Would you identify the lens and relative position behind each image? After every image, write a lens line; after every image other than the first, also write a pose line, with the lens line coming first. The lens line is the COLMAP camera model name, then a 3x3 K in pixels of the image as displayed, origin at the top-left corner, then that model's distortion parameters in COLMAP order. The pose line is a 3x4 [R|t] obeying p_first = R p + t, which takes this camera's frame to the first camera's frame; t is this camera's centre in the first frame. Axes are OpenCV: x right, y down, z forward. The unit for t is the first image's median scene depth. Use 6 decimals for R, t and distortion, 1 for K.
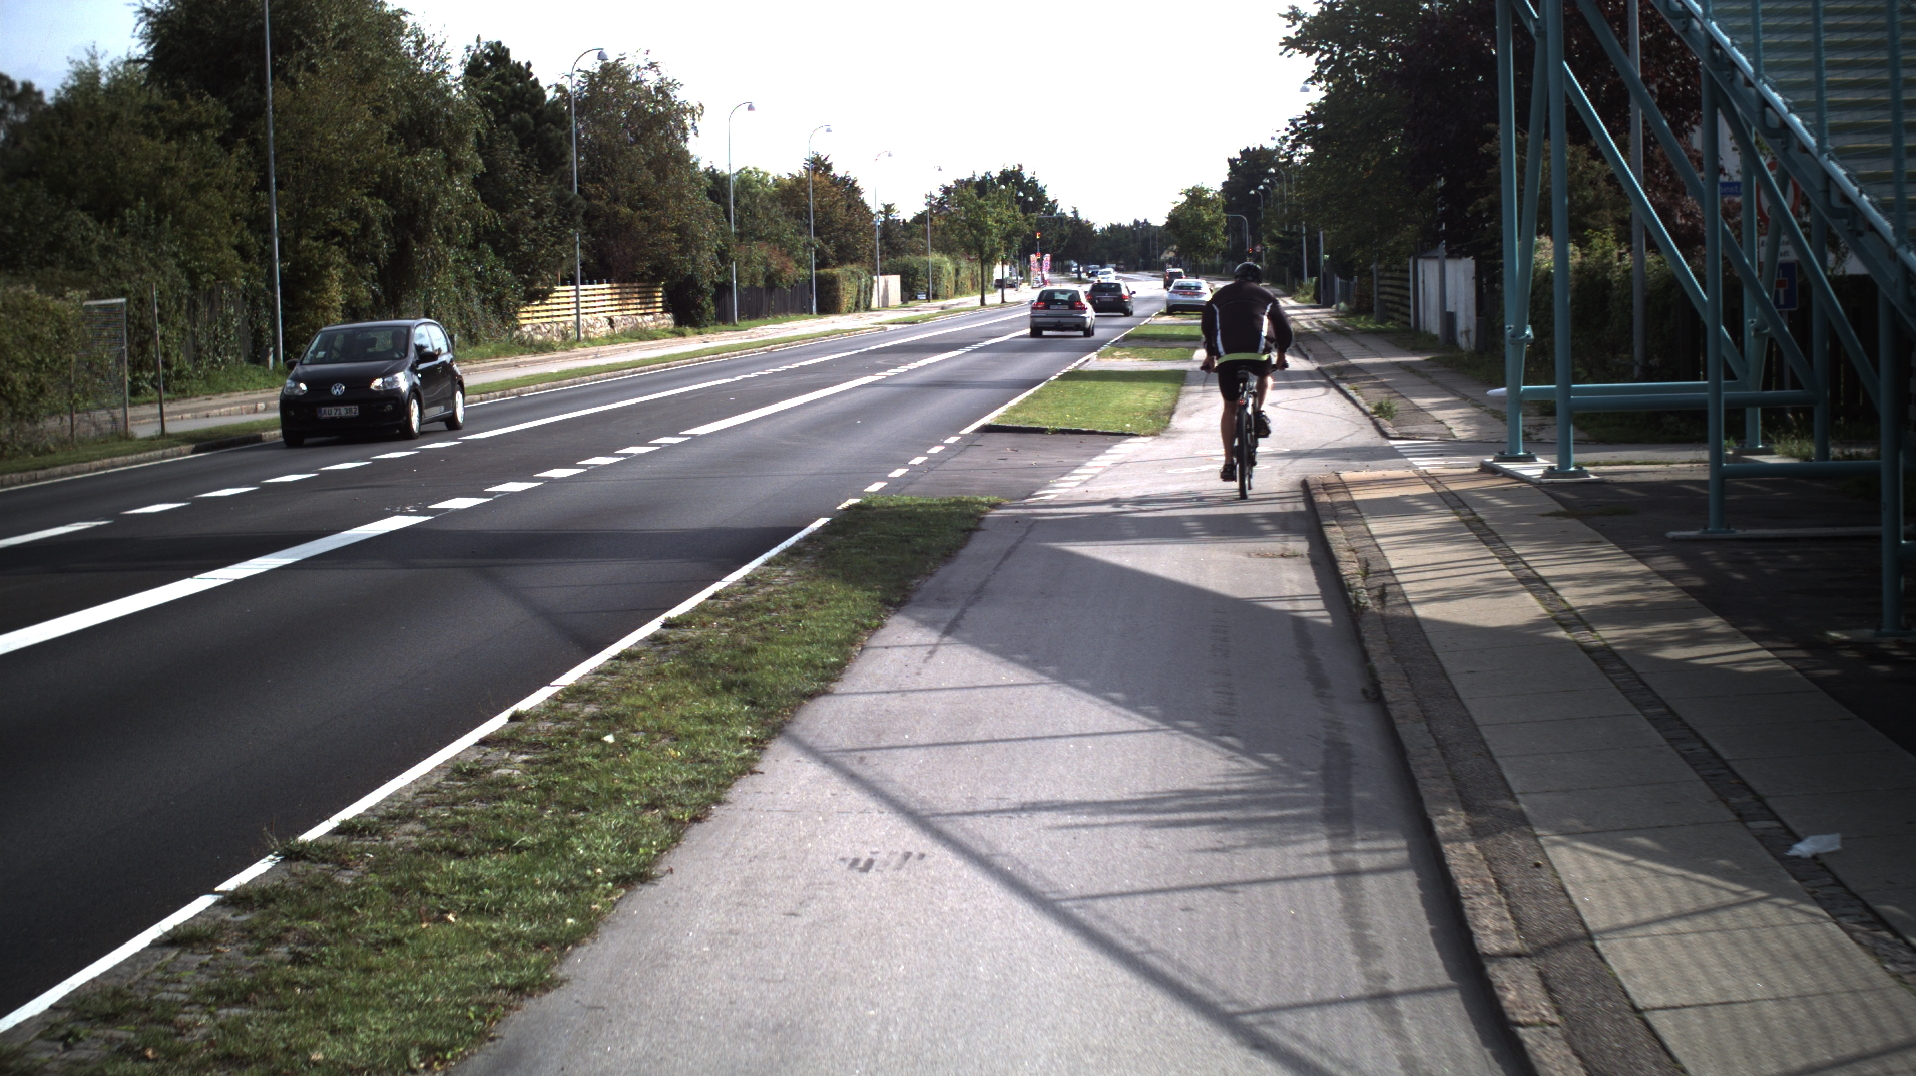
lens RADIAL K [[3304.8, 0, 960.5], [0, 3304.8, 511.6], [0, 0, 1]] dist [-0.238518, 0.062747]
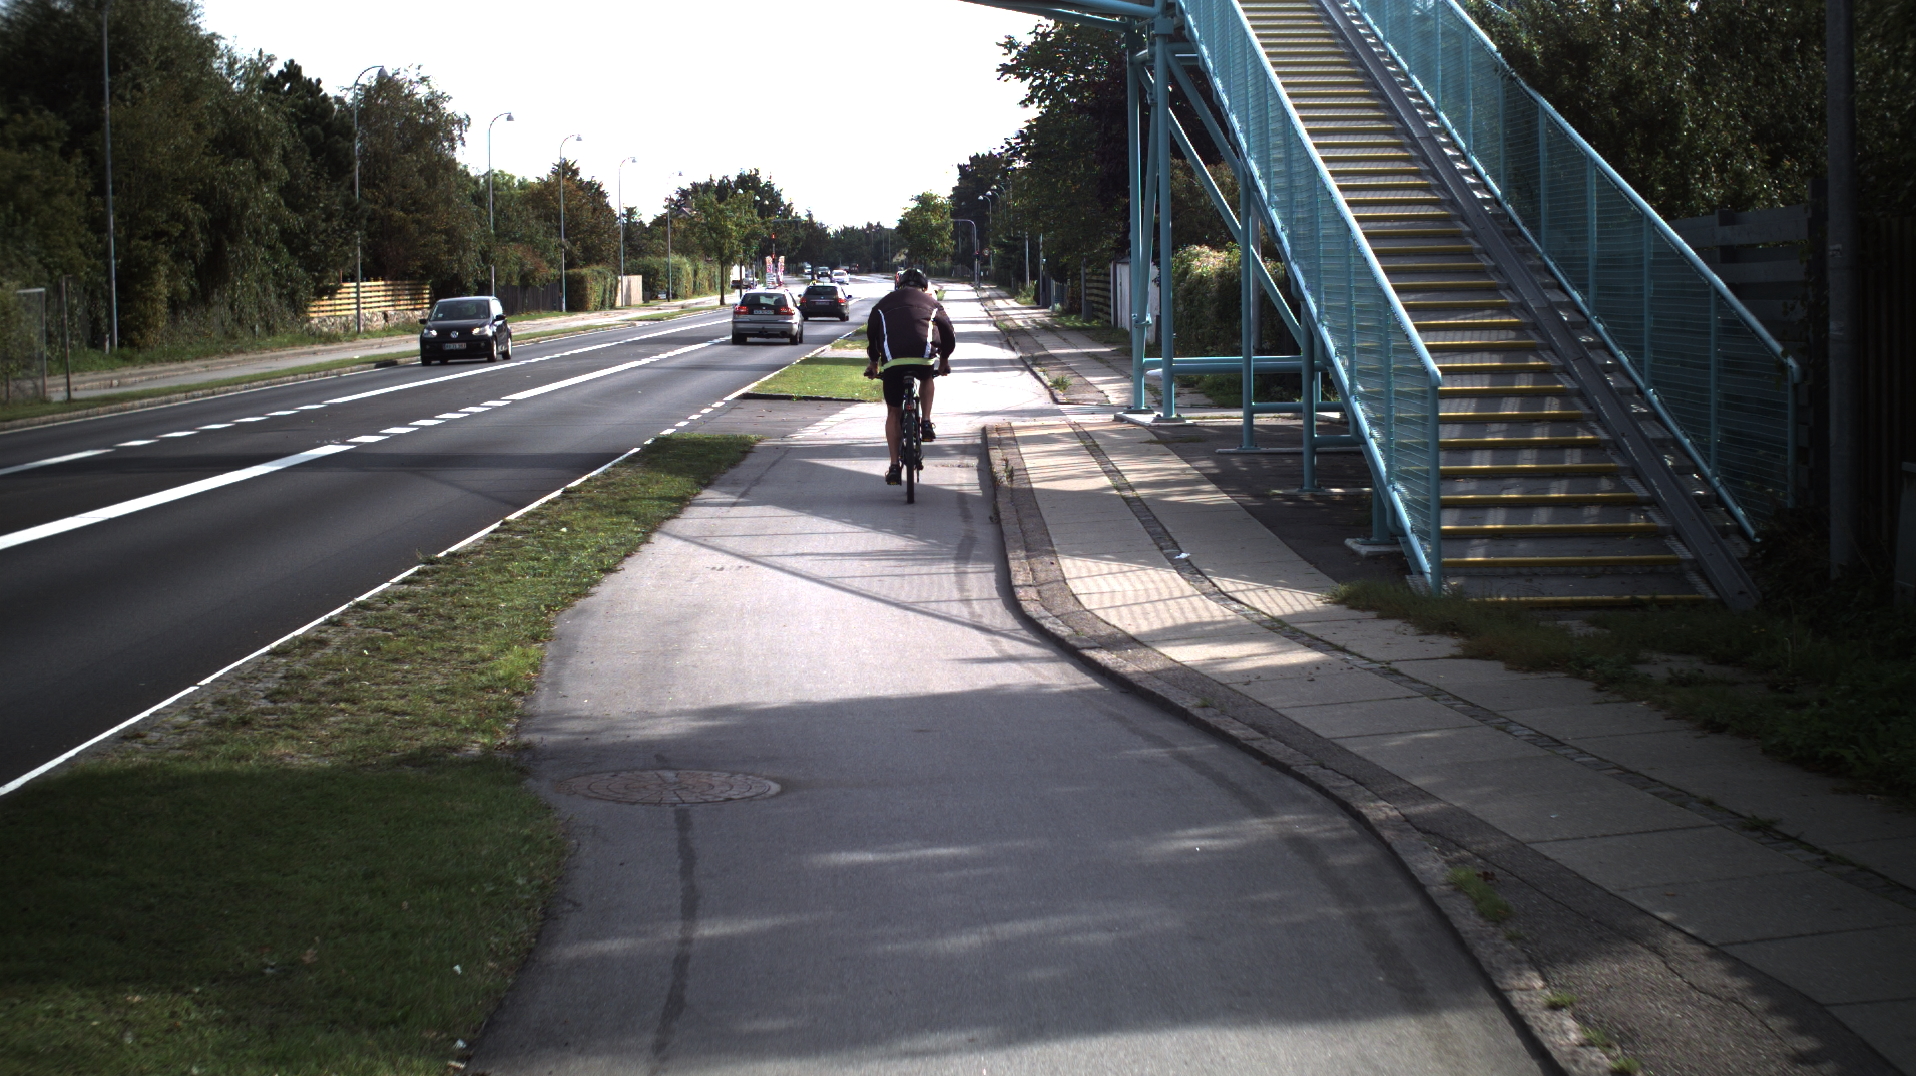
lens RADIAL K [[3492.3, 0, 958.3], [0, 3492.3, 540.0], [0, 0, 1]] dist [-0.223741, 0.125063]
pose [[0.996899, 0.003791, 0.078606, -0.008270], [-0.004081, 0.999985, 0.003530, 0.013276], [-0.078591, -0.003839, 0.996900, -0.181259]]
